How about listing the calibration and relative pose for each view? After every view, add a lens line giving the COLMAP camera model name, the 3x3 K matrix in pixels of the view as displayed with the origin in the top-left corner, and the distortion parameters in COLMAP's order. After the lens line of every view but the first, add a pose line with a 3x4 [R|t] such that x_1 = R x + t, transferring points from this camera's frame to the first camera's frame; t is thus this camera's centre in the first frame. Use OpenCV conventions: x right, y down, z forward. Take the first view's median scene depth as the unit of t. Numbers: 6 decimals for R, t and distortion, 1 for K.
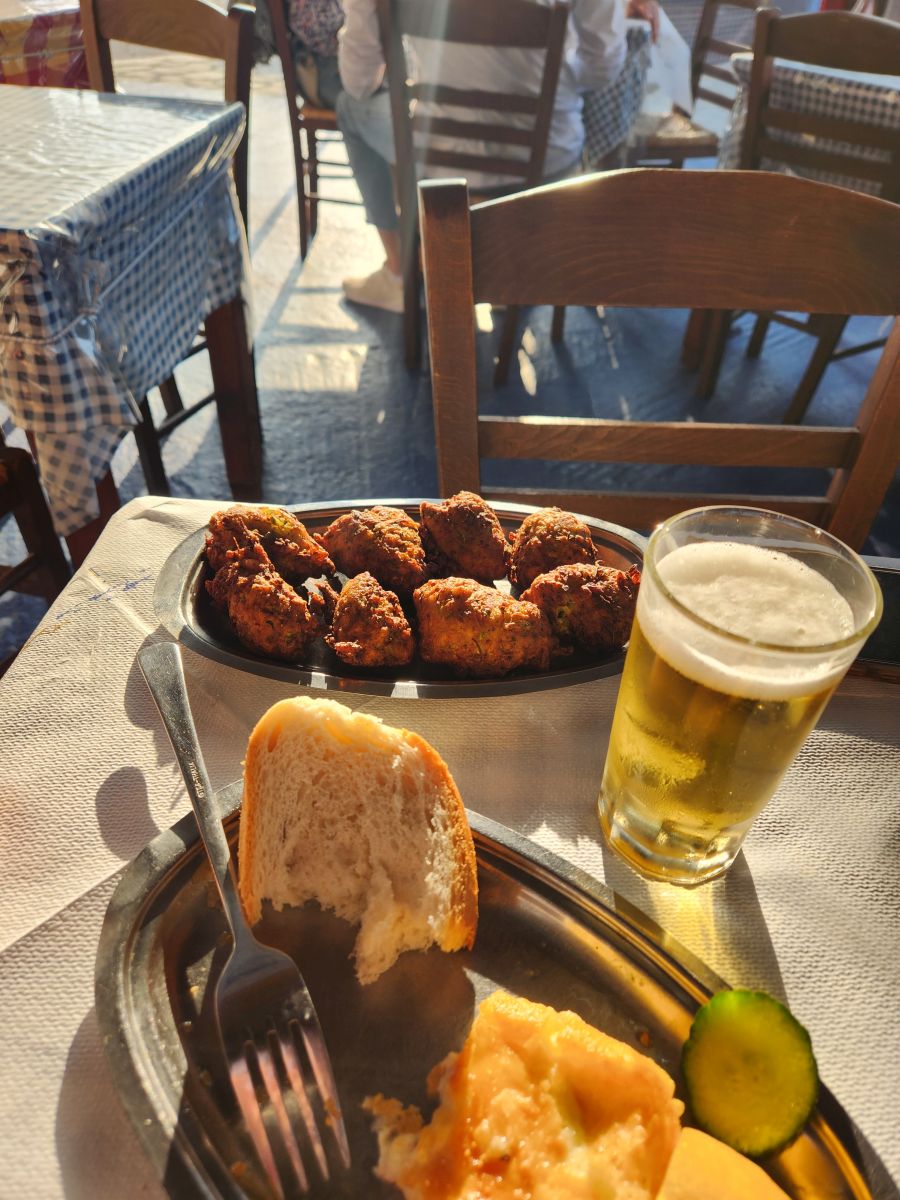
lens RADIAL K [[808.0, 0, 445.7], [0, 808.0, 594.5], [0, 0, 1]] dist [0.031725, -0.002977]
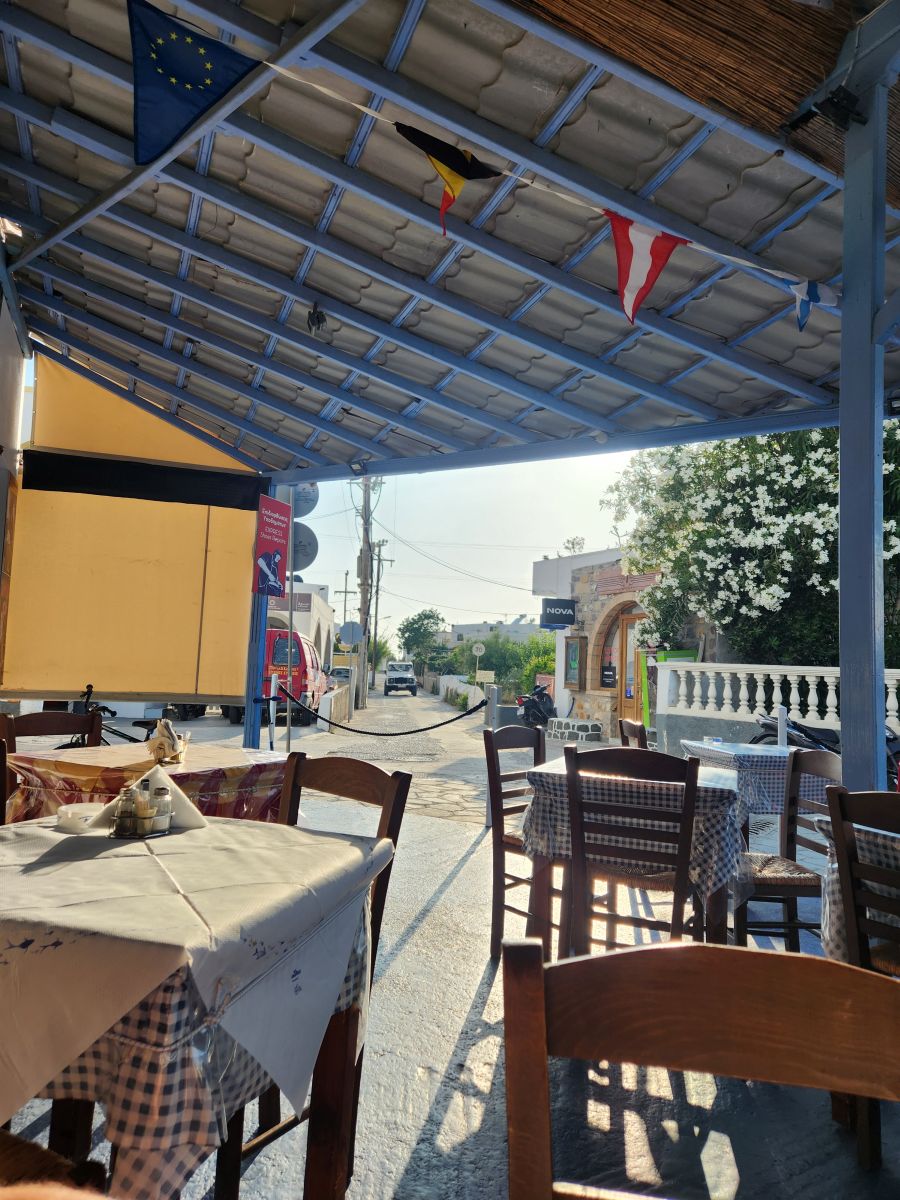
lens RADIAL K [[808.0, 0, 445.7], [0, 808.0, 594.5], [0, 0, 1]] dist [0.031725, -0.002977]
pose [[0.985949, -0.005766, -0.166949, 0.050291], [-0.116272, 0.693892, -0.710630, -0.002286], [0.119942, 0.720056, 0.683471, -0.105451]]
